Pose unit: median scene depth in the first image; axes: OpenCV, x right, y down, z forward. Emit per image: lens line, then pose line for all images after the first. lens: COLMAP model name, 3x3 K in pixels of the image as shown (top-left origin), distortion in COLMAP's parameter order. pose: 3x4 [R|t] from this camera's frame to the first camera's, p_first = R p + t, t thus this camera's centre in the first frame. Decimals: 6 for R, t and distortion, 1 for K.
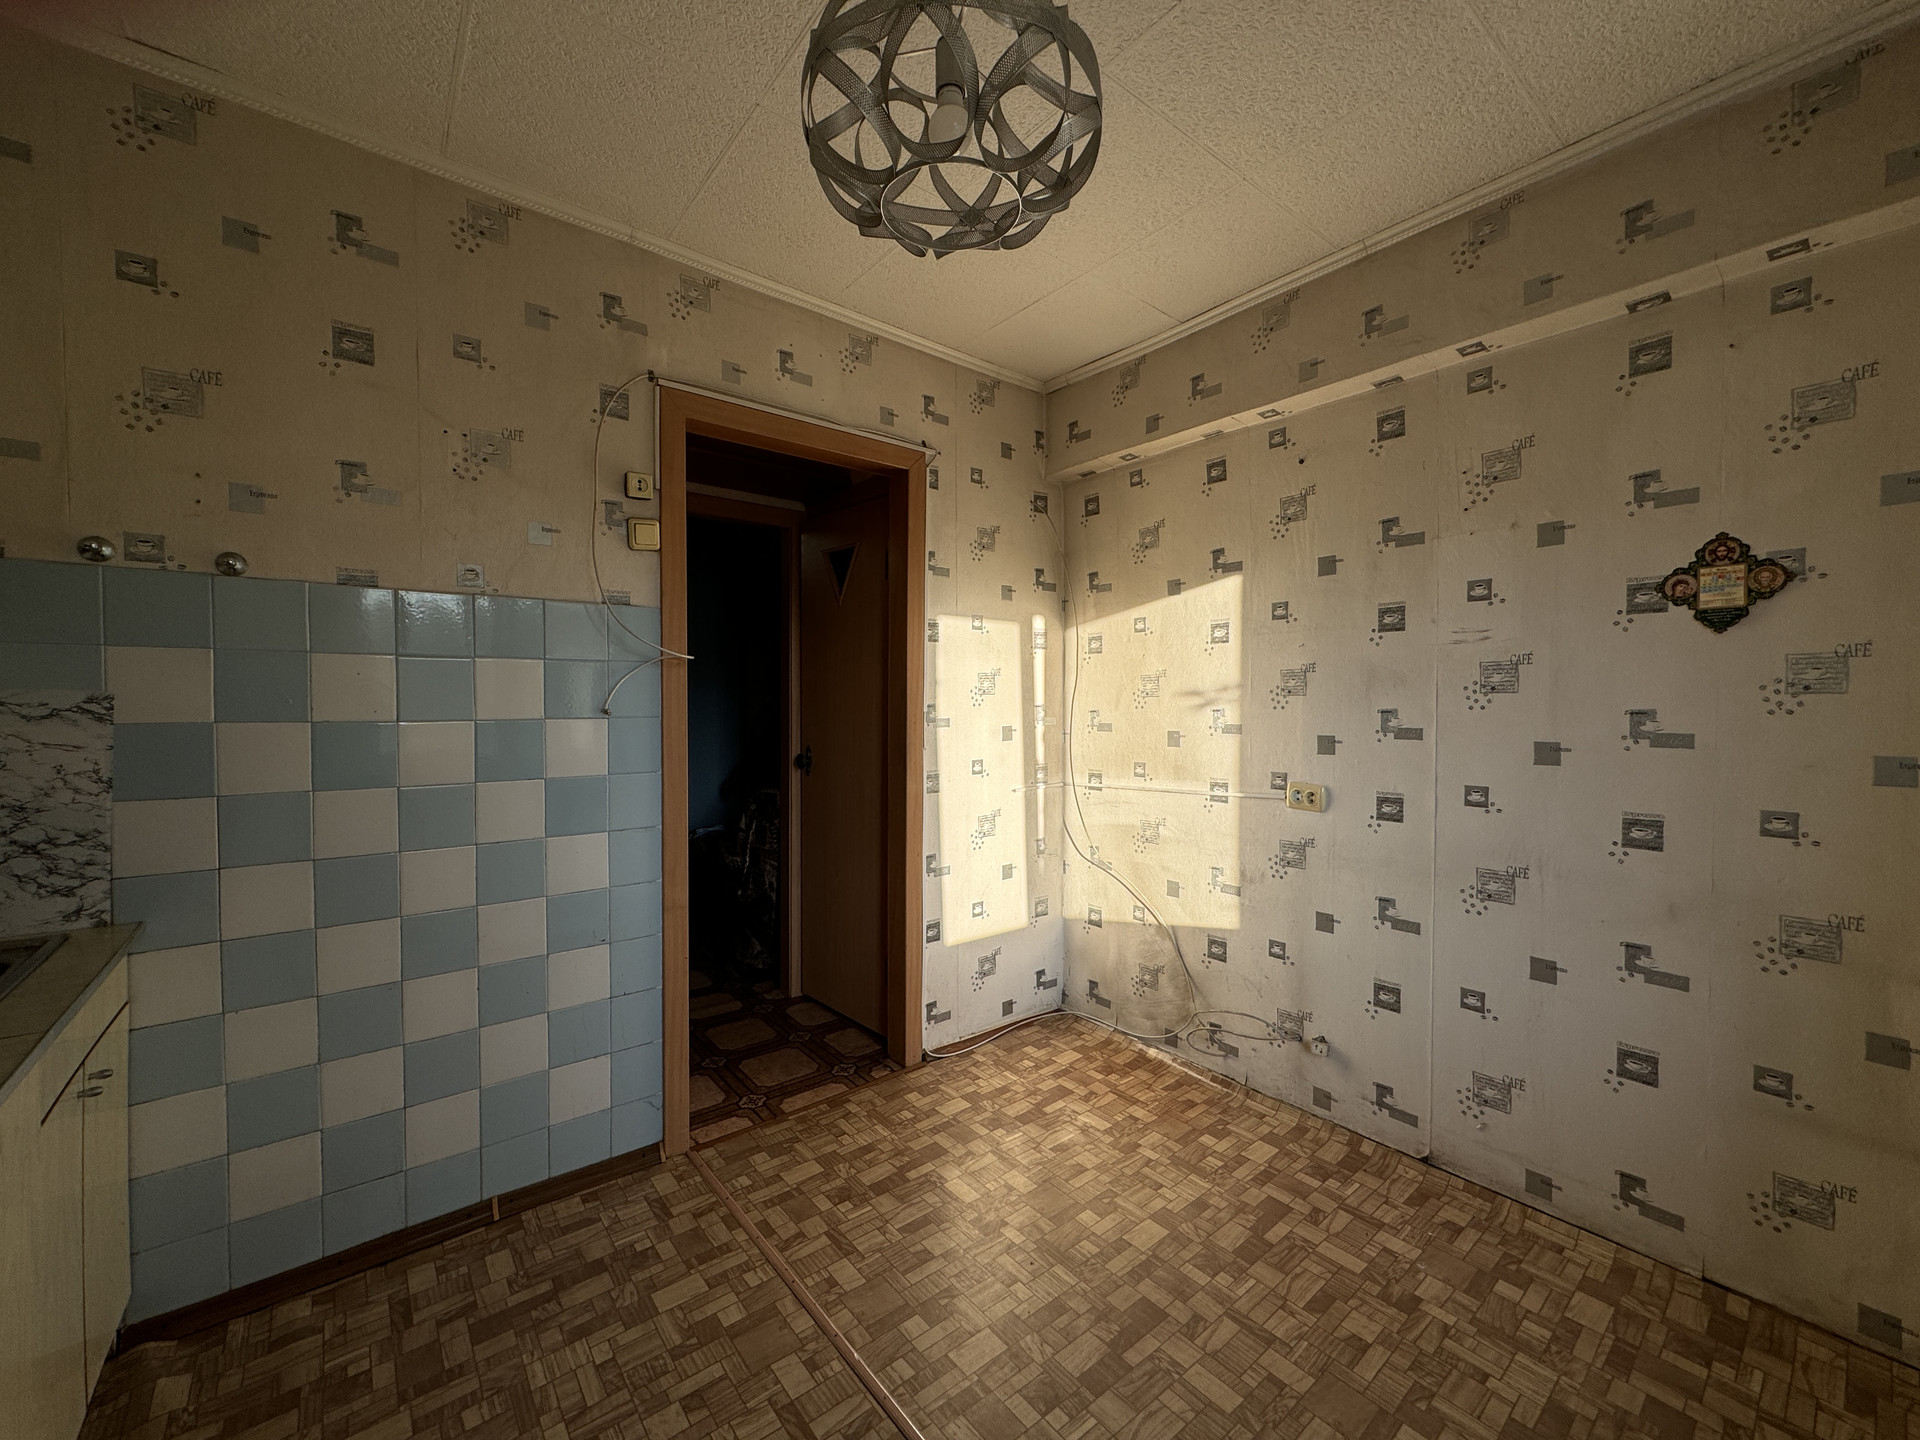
lens RADIAL K [[766.2, 0, 960.1], [0, 766.2, 716.1], [0, 0, 1]] dist [-0.002991, 0.000522]
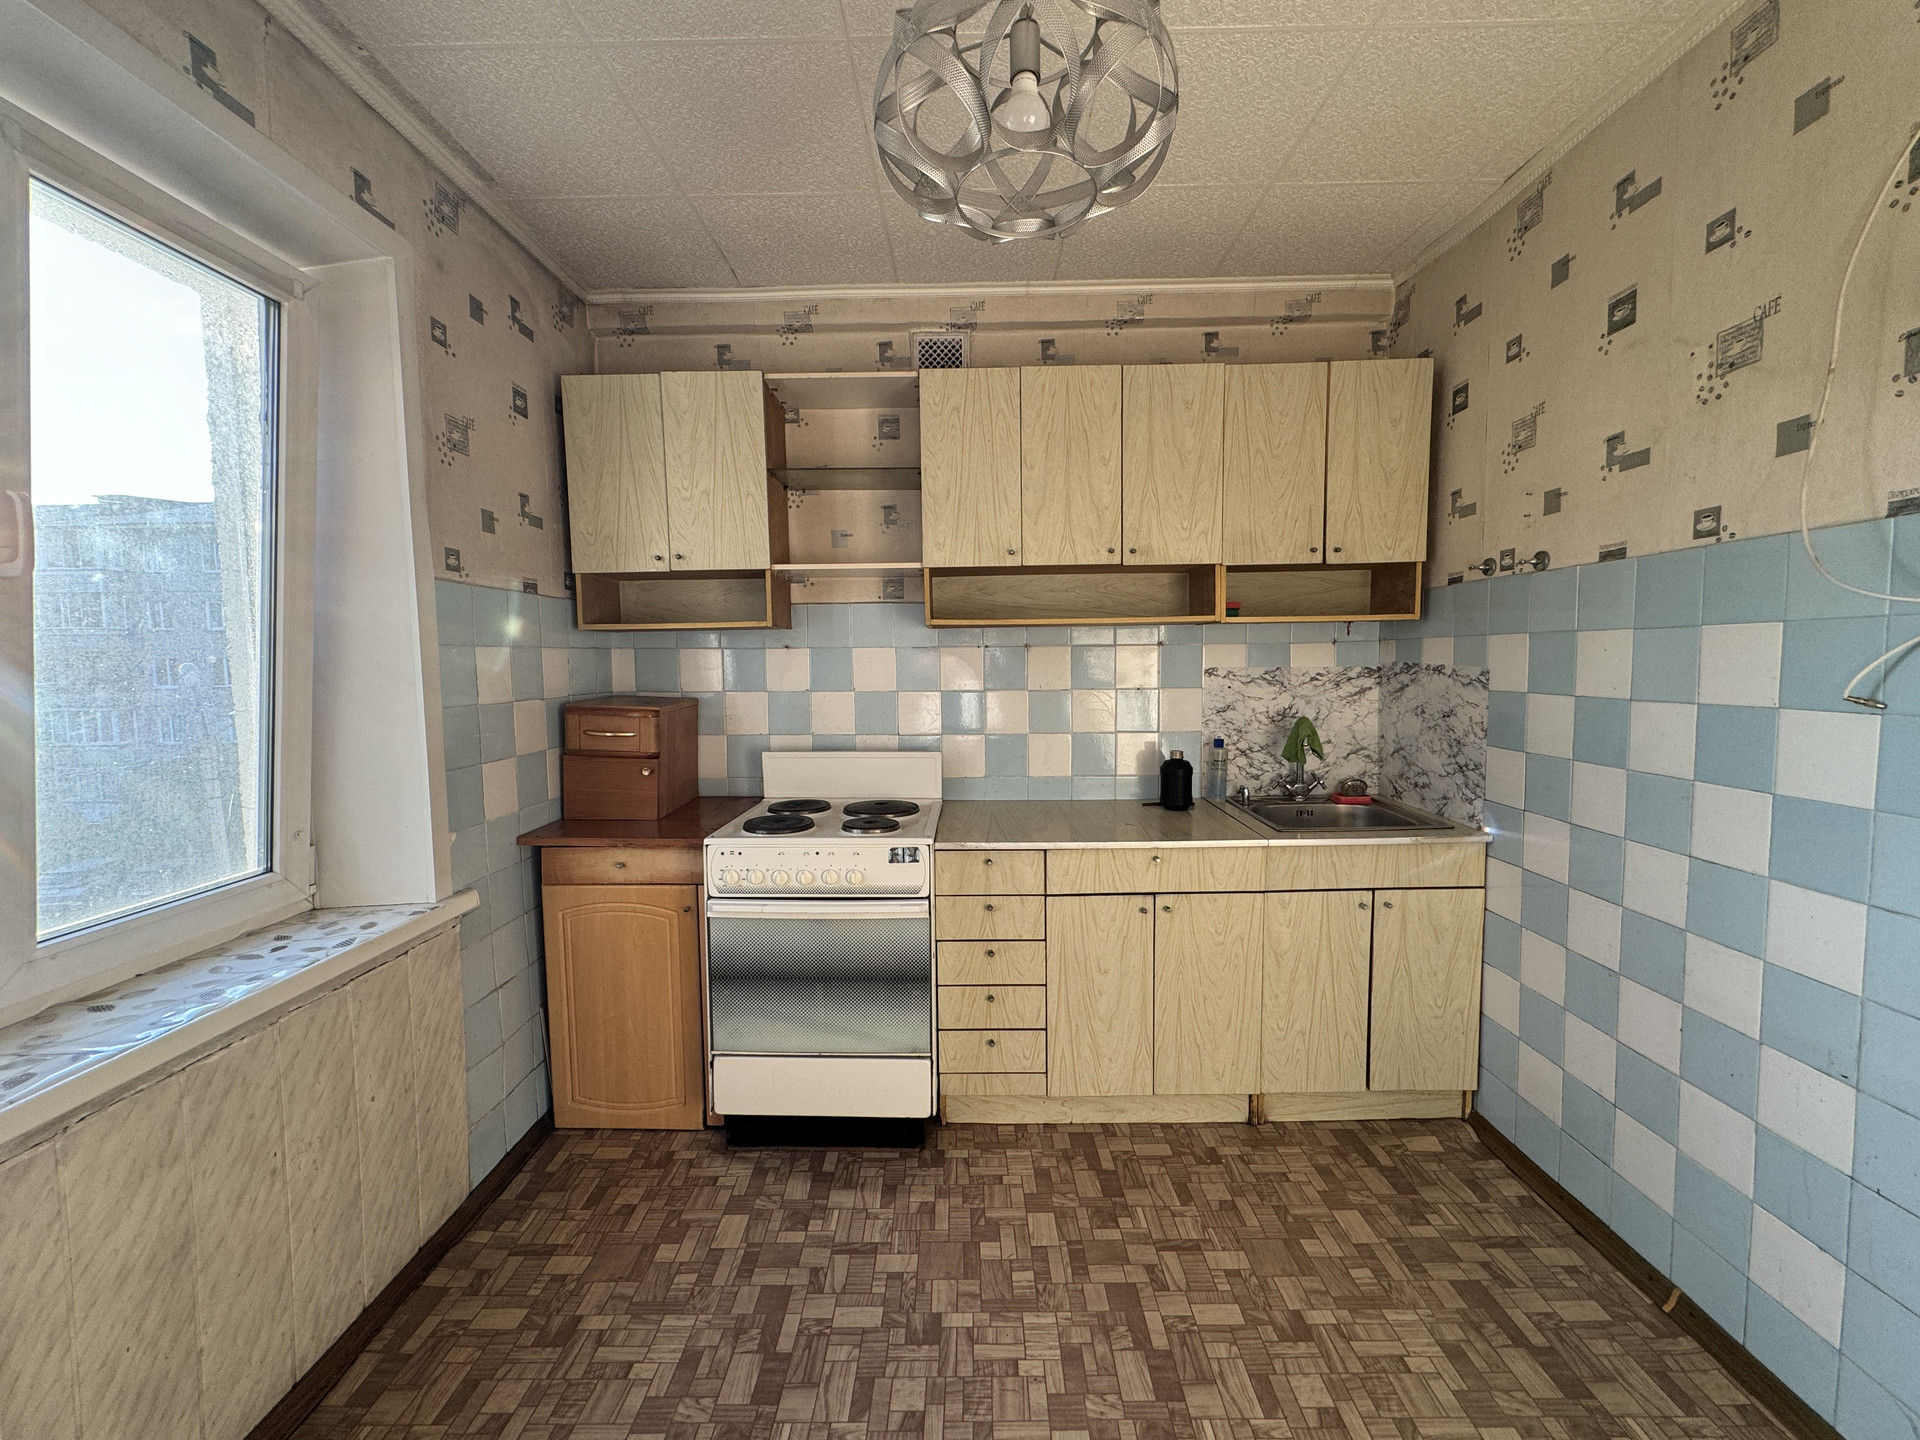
lens RADIAL K [[766.2, 0, 957.6], [0, 766.2, 717.5], [0, 0, 1]] dist [-0.002991, 0.000522]
pose [[-0.634898, 0.061814, -0.770119, 0.529115], [-0.008535, 0.996172, 0.086995, -0.048118], [0.772549, 0.061805, -0.631940, 0.997973]]
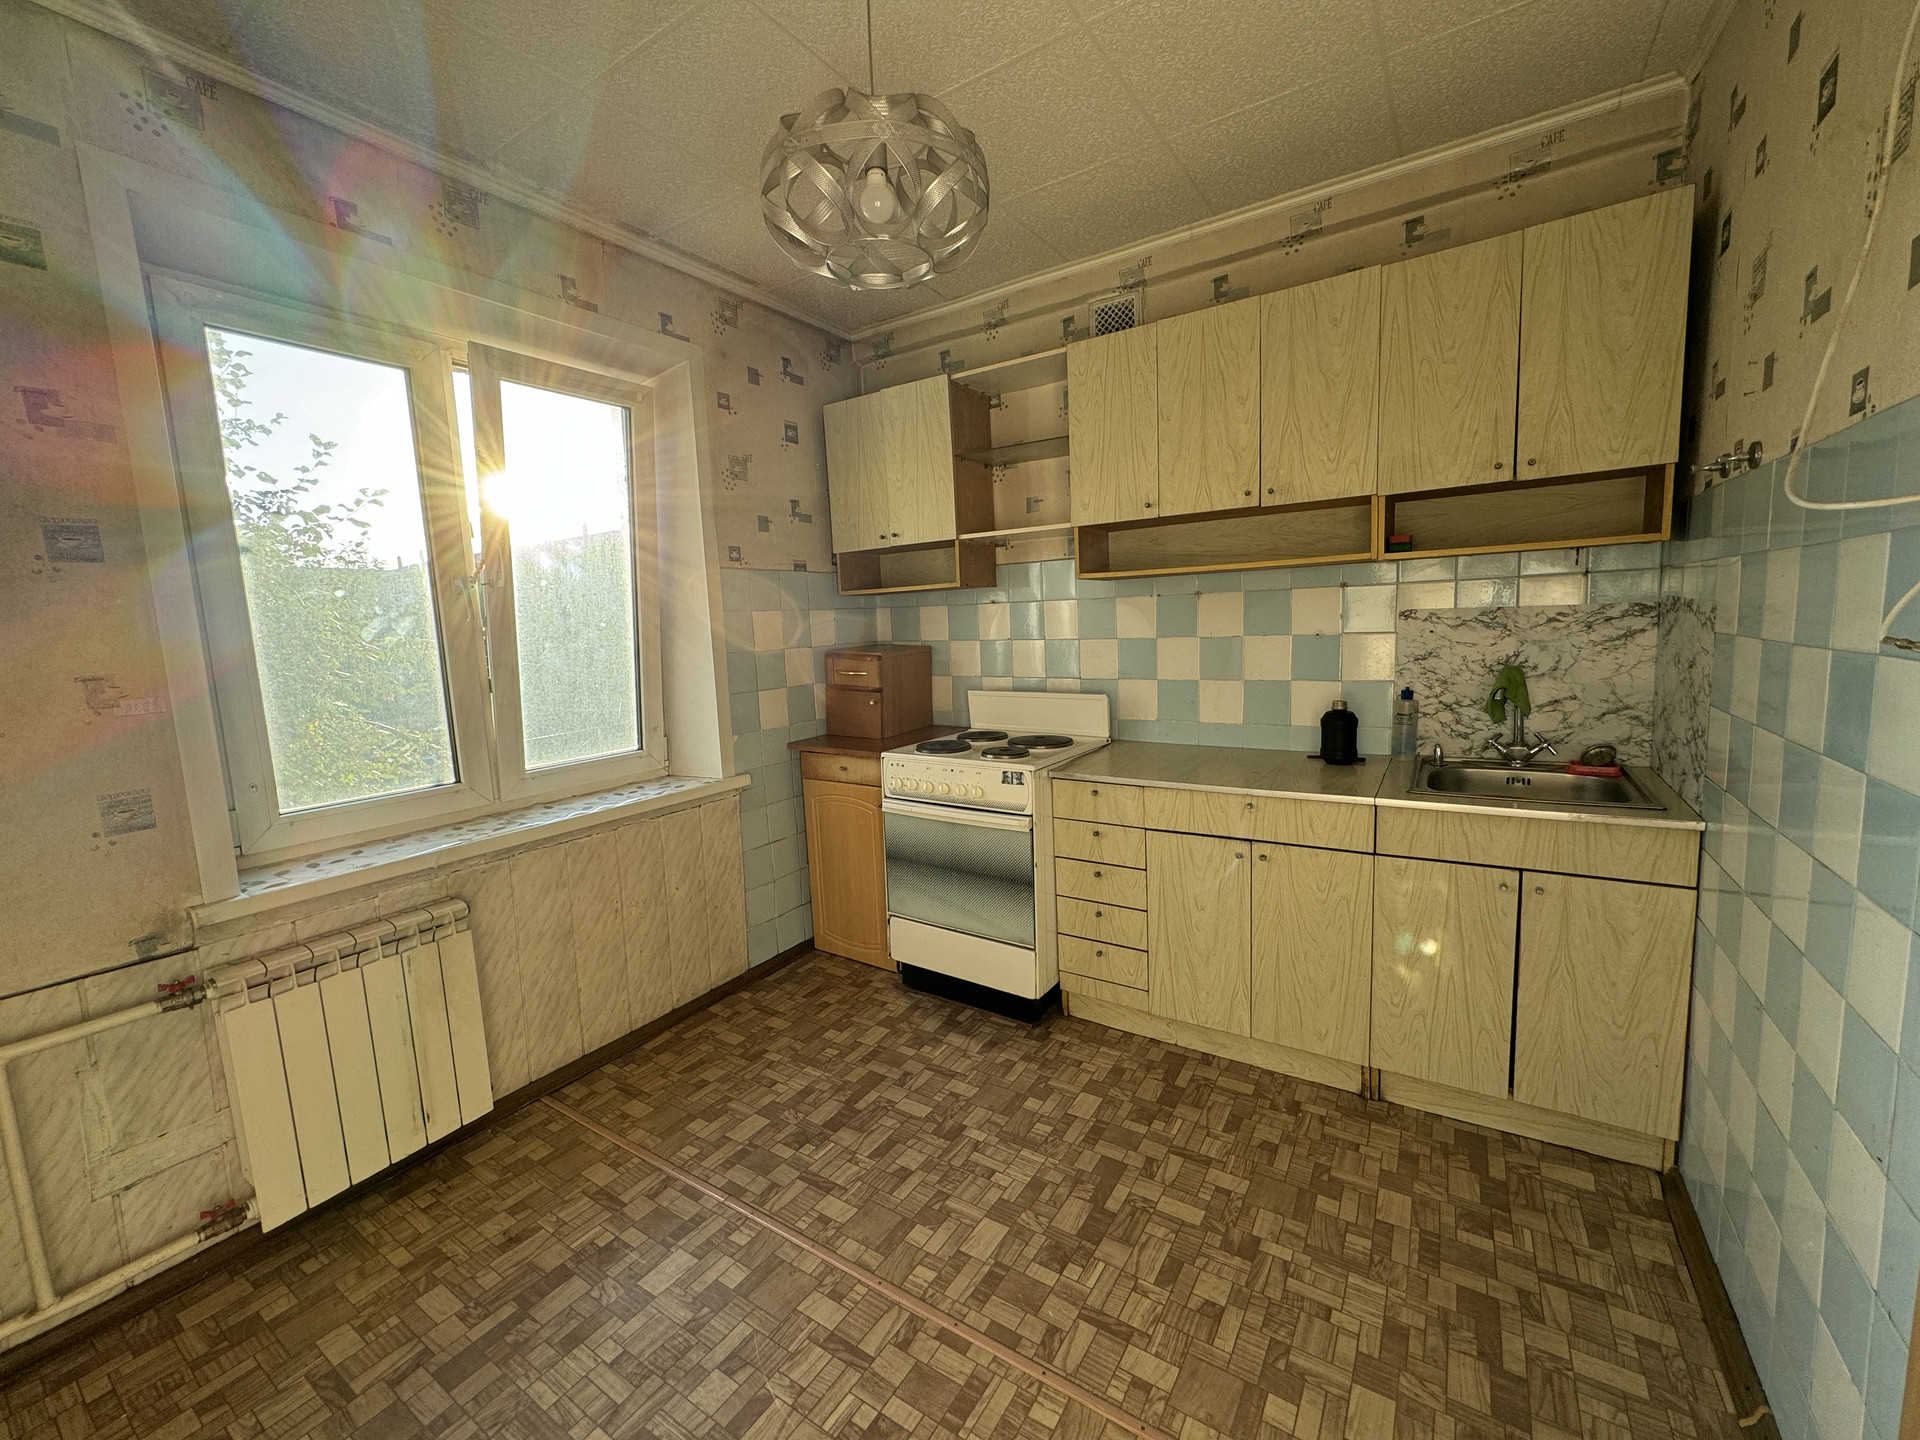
lens RADIAL K [[766.2, 0, 957.7], [0, 766.2, 718.2], [0, 0, 1]] dist [-0.002991, 0.000522]
pose [[-0.949823, 0.073780, -0.303961, 0.197681], [0.029237, 0.988469, 0.148572, -0.053300], [0.311418, 0.132230, -0.941028, 1.480336]]
